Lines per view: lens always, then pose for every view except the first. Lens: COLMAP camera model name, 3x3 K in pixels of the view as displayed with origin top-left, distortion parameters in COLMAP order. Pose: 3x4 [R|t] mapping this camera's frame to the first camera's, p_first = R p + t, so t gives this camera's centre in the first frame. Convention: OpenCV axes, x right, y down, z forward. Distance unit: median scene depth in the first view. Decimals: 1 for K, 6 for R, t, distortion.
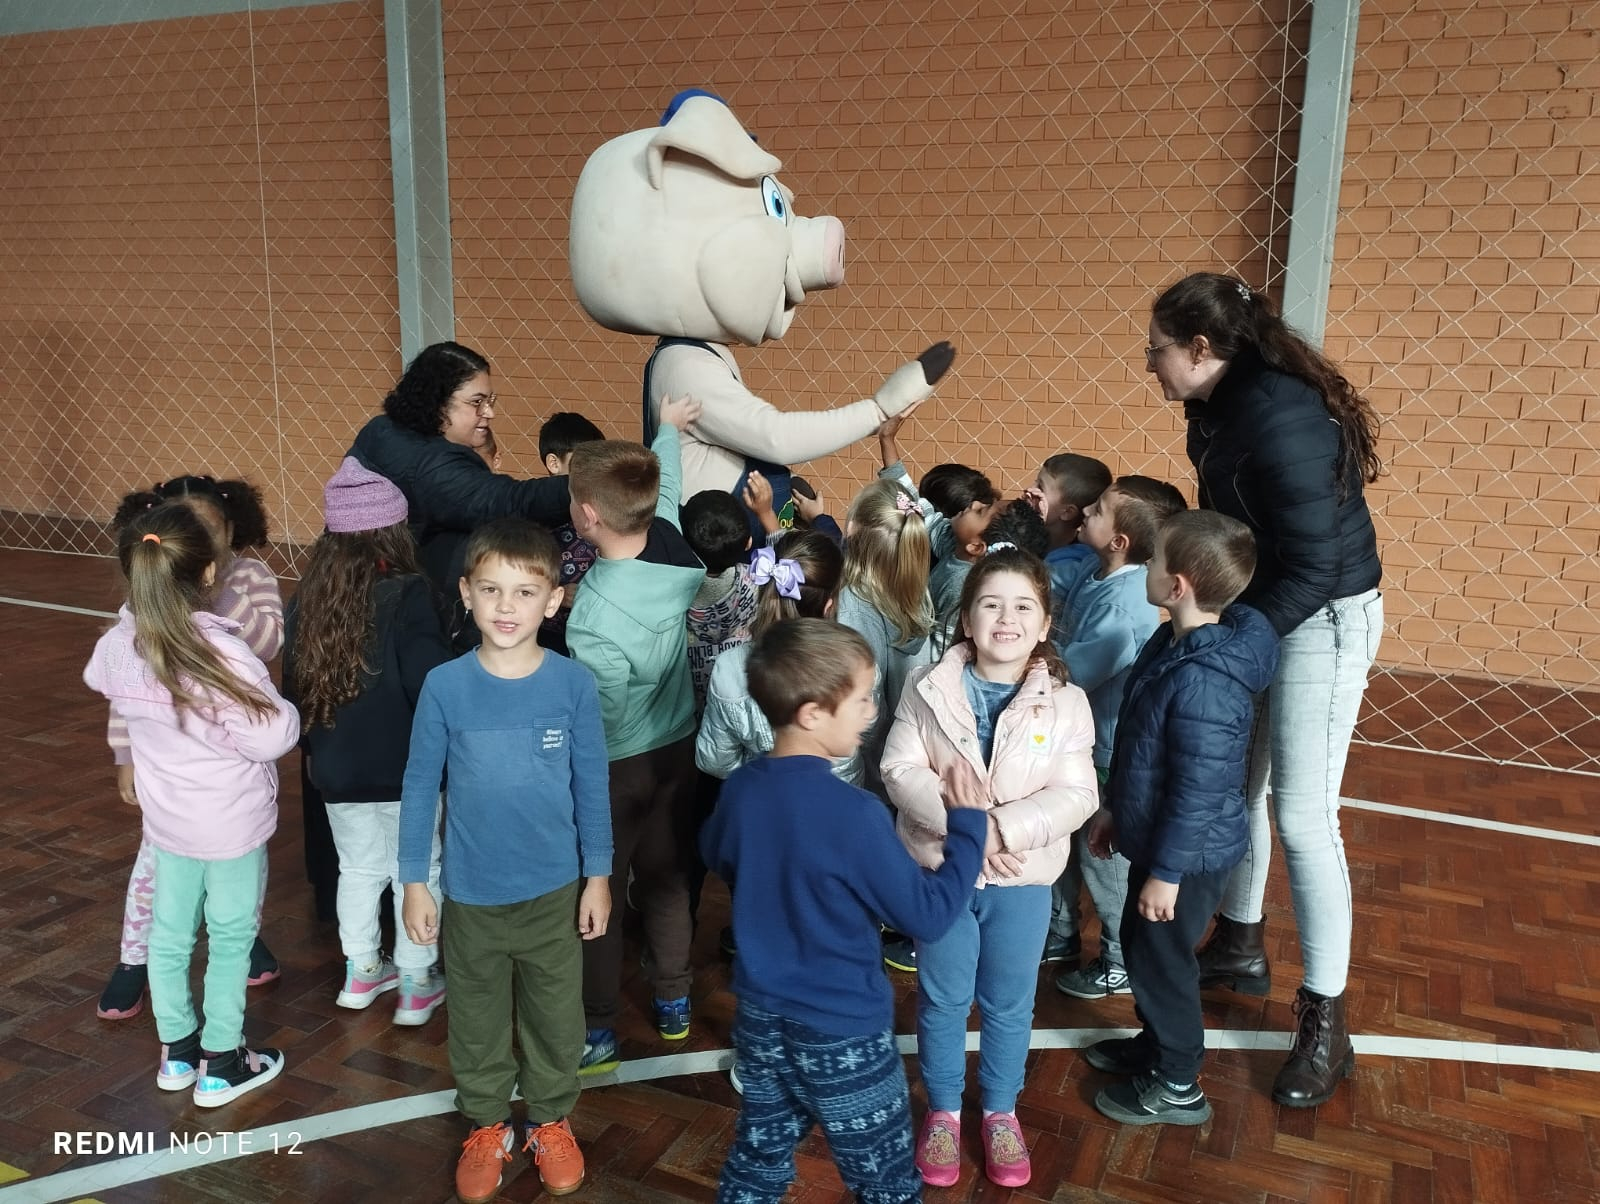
lens RADIAL K [[1315.4, 0, 828.8], [0, 1315.4, 619.9], [0, 0, 1]] dist [0.076228, -0.098587]
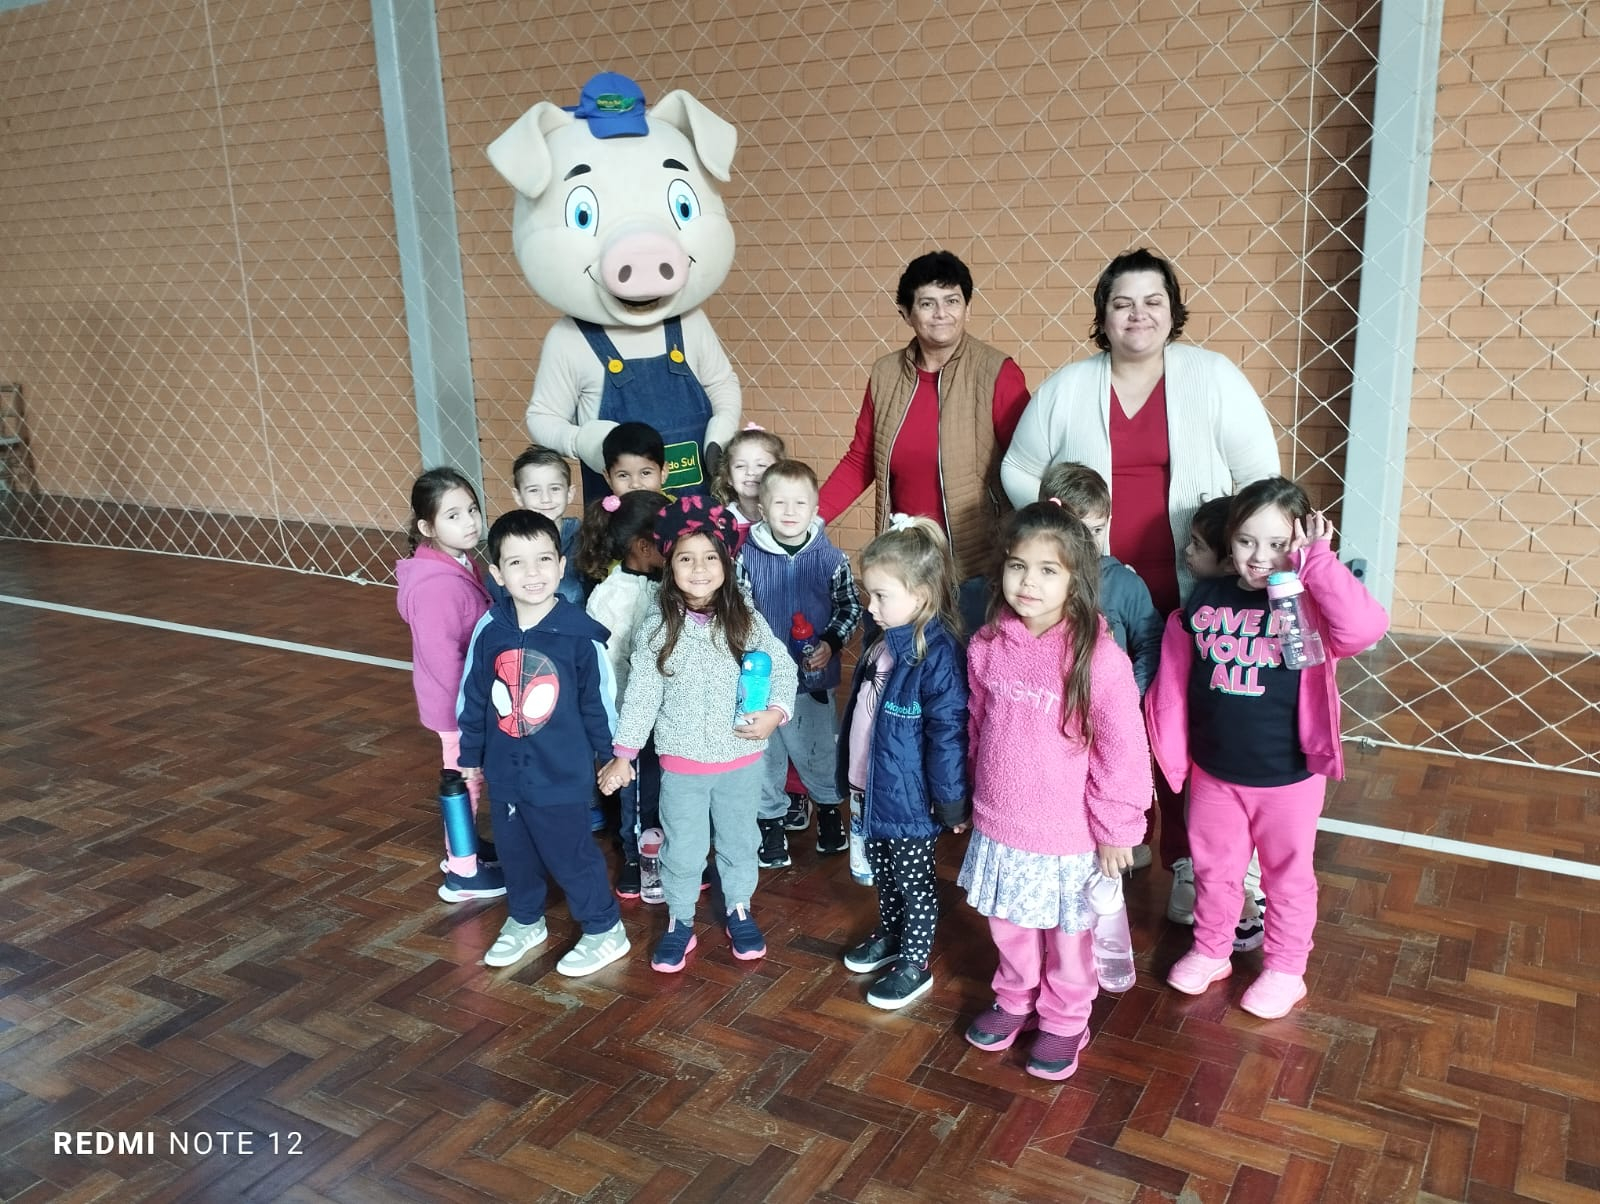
lens RADIAL K [[1315.4, 0, 848.3], [0, 1315.4, 603.6], [0, 0, 1]] dist [0.076228, -0.098587]
pose [[0.992965, -0.025597, -0.115606, 0.184870], [0.029947, 0.998901, 0.036051, -0.054916], [0.114556, -0.039259, 0.992641, 0.223882]]
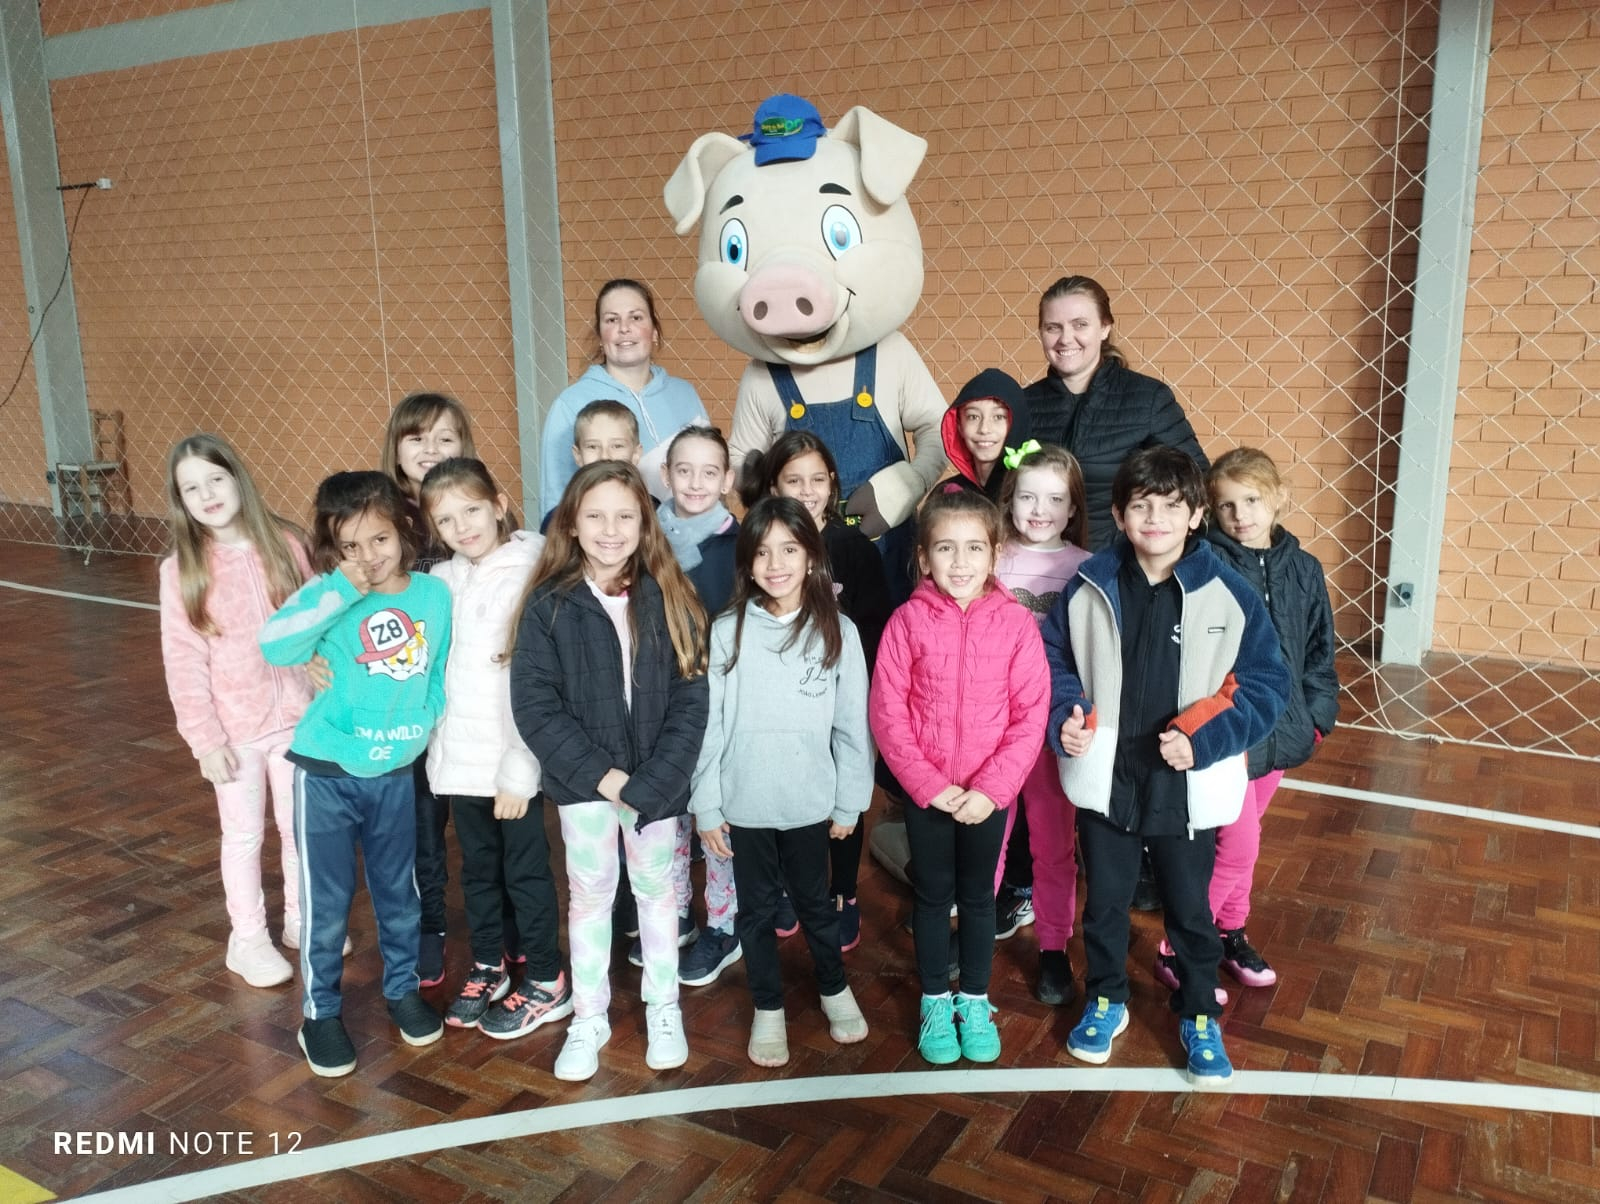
lens RADIAL K [[1315.4, 0, 833.2], [0, 1315.4, 601.7], [0, 0, 1]] dist [0.076228, -0.098587]
pose [[0.993911, -0.012419, -0.109481, 0.062837], [0.011698, 0.999905, -0.007222, -0.009039], [0.109560, 0.005897, 0.993963, 0.051746]]
